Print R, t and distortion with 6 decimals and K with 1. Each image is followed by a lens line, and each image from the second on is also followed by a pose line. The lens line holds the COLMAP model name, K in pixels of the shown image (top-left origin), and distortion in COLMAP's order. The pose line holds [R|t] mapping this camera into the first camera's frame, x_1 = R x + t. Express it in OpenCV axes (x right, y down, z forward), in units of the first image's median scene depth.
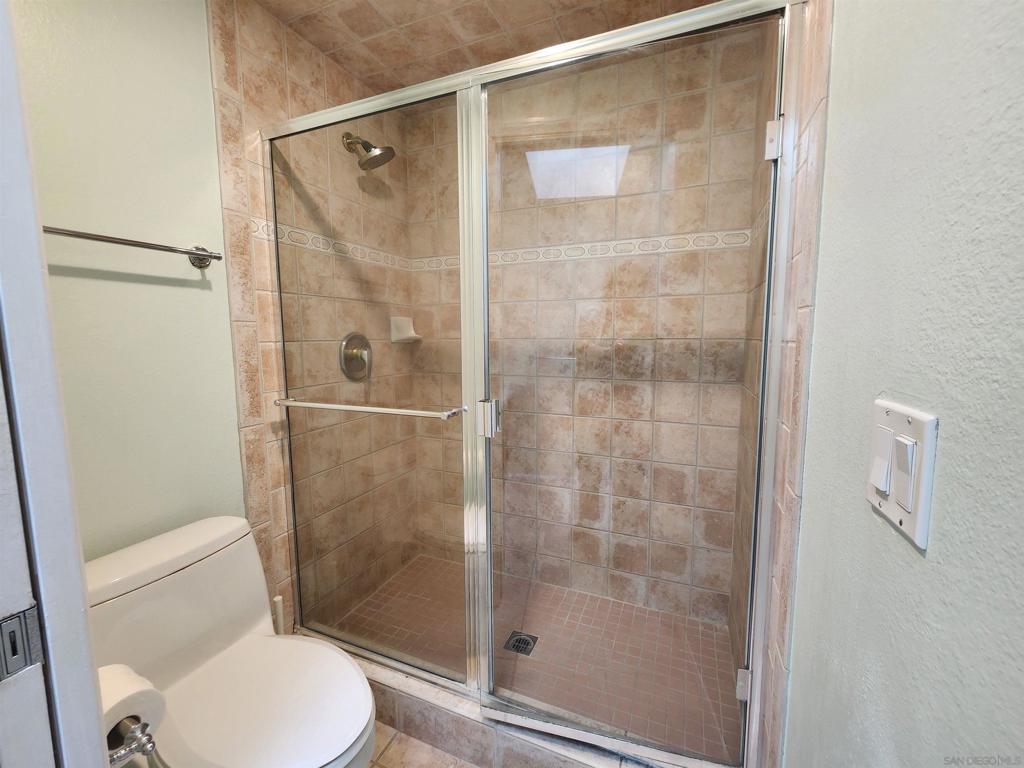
lens RADIAL K [[423.6, 0, 514.8], [0, 423.6, 382.2], [0, 0, 1]] dist [-0.002914, 0.001745]
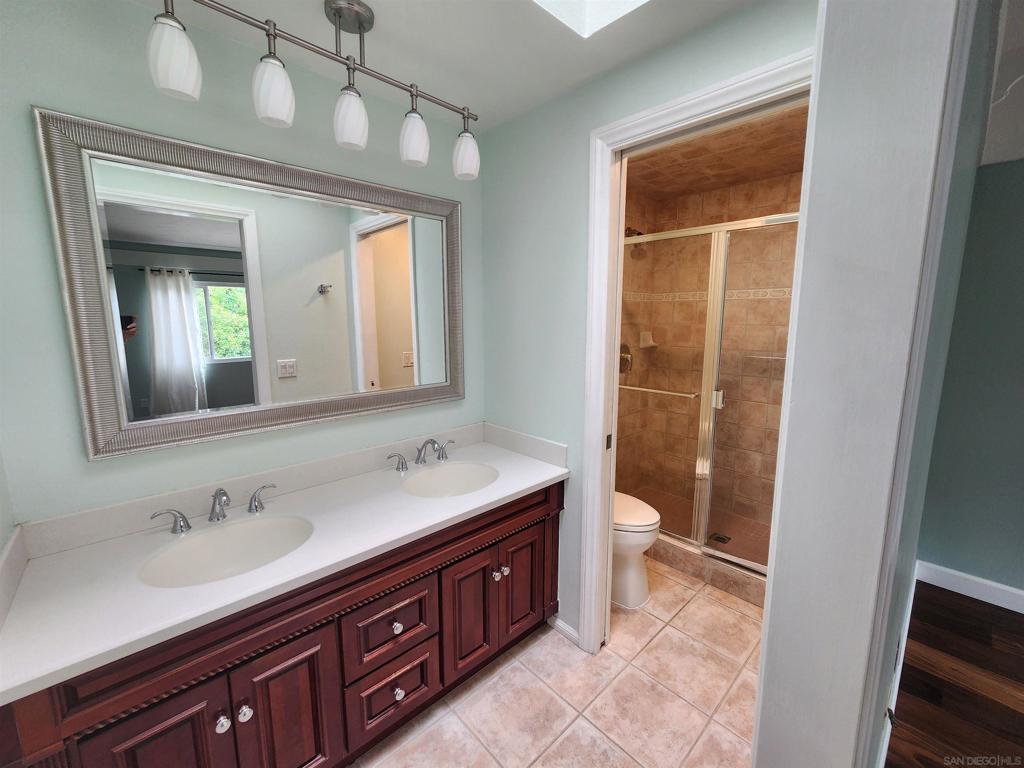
lens RADIAL K [[423.6, 0, 510.9], [0, 423.6, 380.9], [0, 0, 1]] dist [-0.002914, 0.001745]
pose [[0.914638, 0.066187, -0.398818, -0.091681], [-0.049905, 0.997447, 0.051084, -0.029401], [0.401181, -0.026821, 0.915606, -0.659784]]
